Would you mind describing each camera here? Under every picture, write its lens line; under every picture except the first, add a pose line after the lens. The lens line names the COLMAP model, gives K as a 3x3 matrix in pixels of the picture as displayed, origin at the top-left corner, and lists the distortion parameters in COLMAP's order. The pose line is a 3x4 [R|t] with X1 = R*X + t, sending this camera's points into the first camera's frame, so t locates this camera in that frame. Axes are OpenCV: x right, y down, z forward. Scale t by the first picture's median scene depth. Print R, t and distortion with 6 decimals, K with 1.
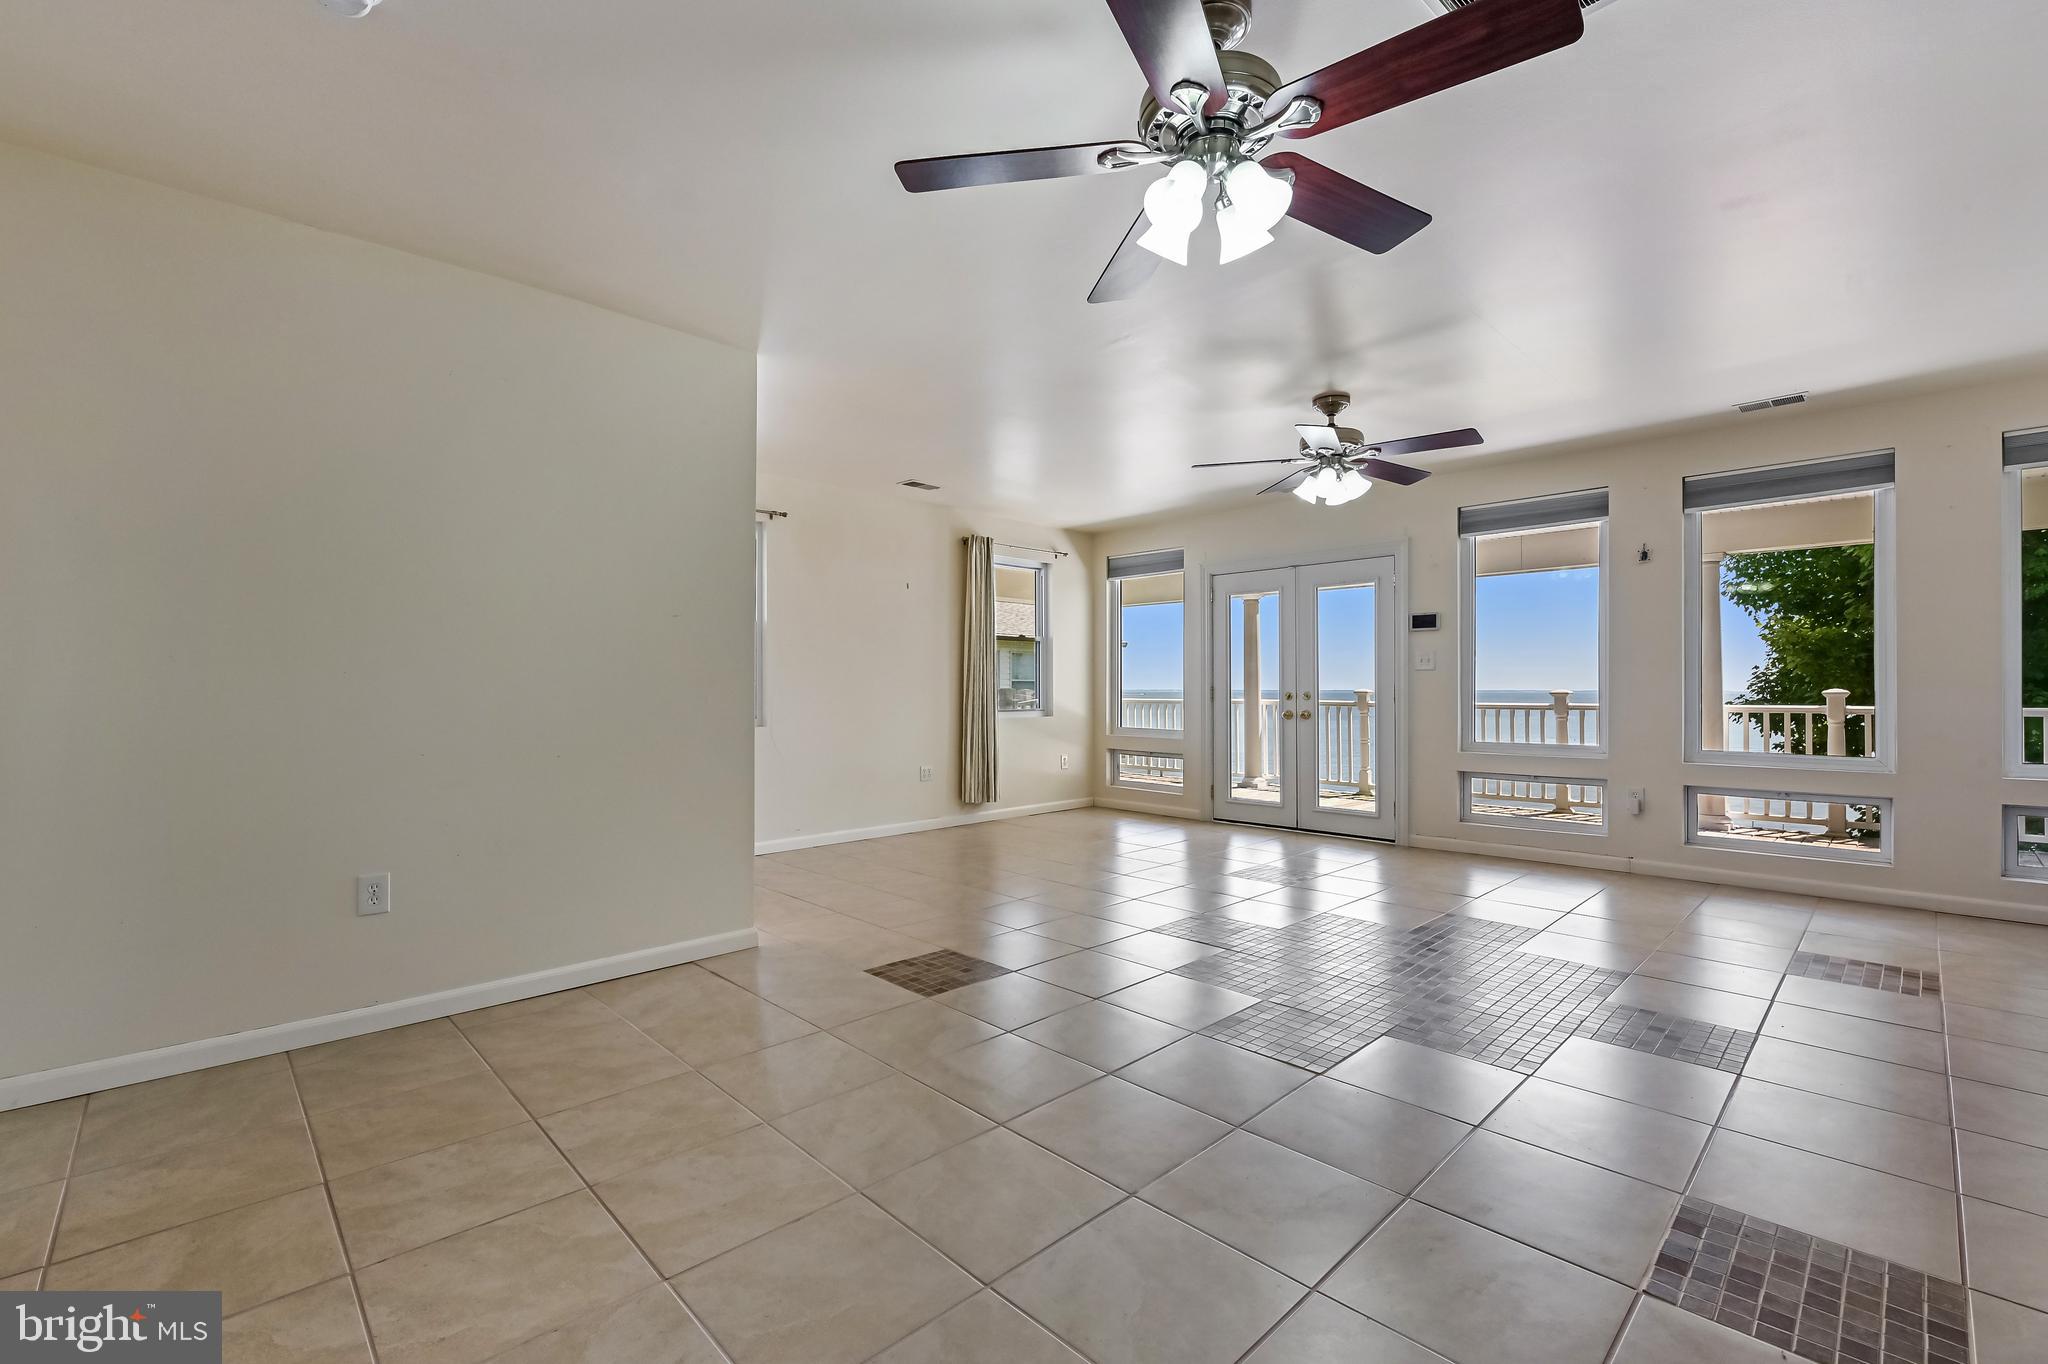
lens RADIAL K [[865.4, 0, 1032.1], [0, 865.4, 685.0], [0, 0, 1]] dist [-0.000563, 0.000035]
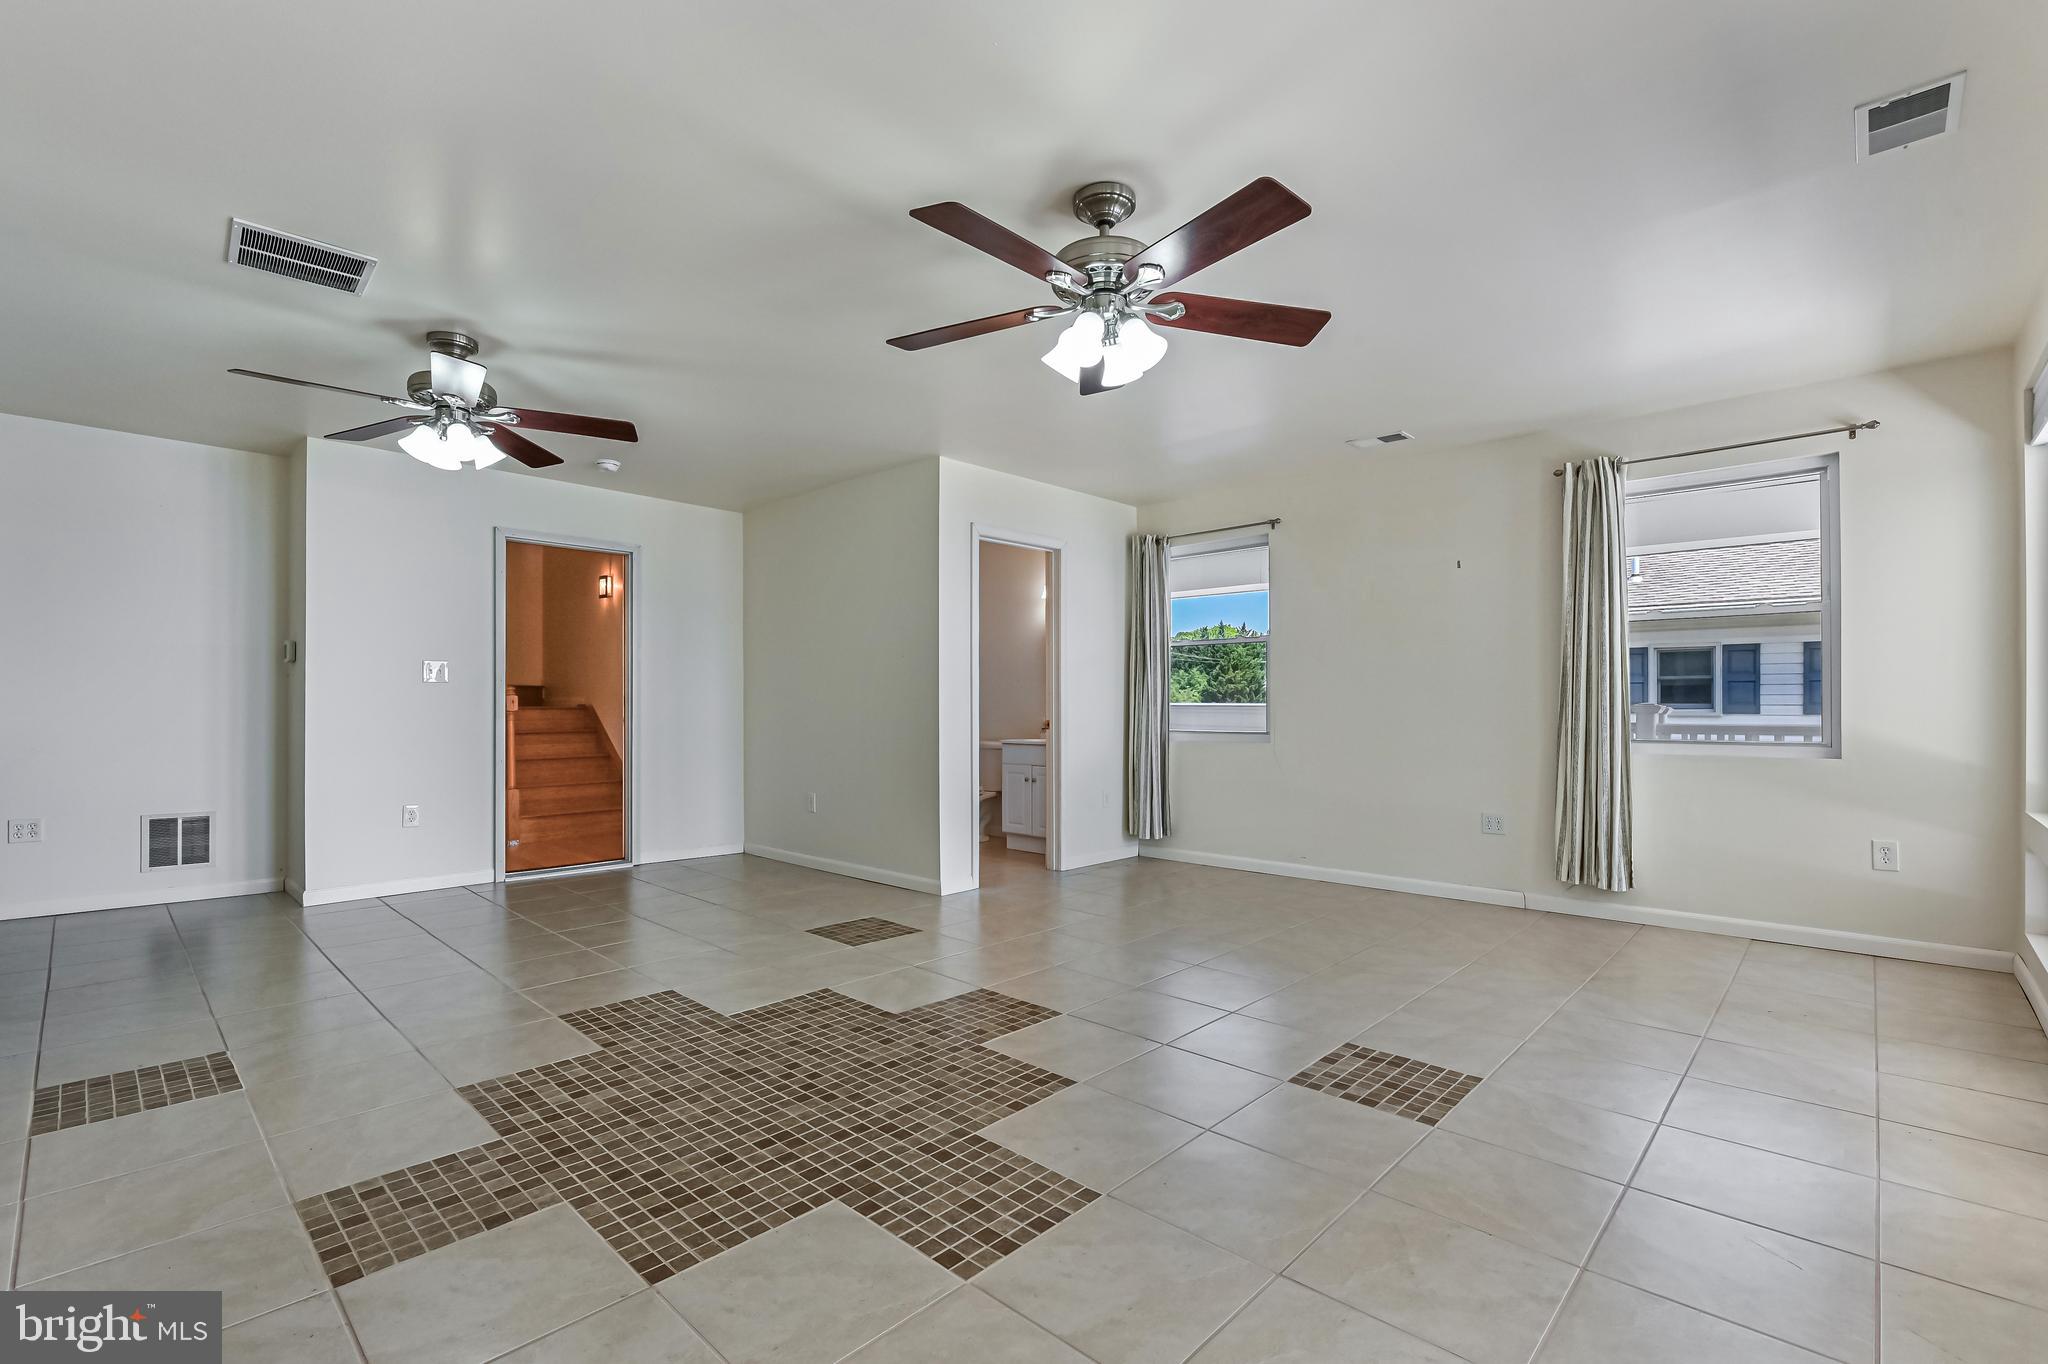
lens RADIAL K [[918.6, 0, 1024.0], [0, 918.6, 682.0], [0, 0, 1]] dist [-0.000601, -0.000090]
pose [[0.047207, -0.021683, -0.998650, 0.610958], [0.005357, 0.999755, -0.021454, 0.001796], [0.998871, -0.004337, 0.047312, 0.583033]]
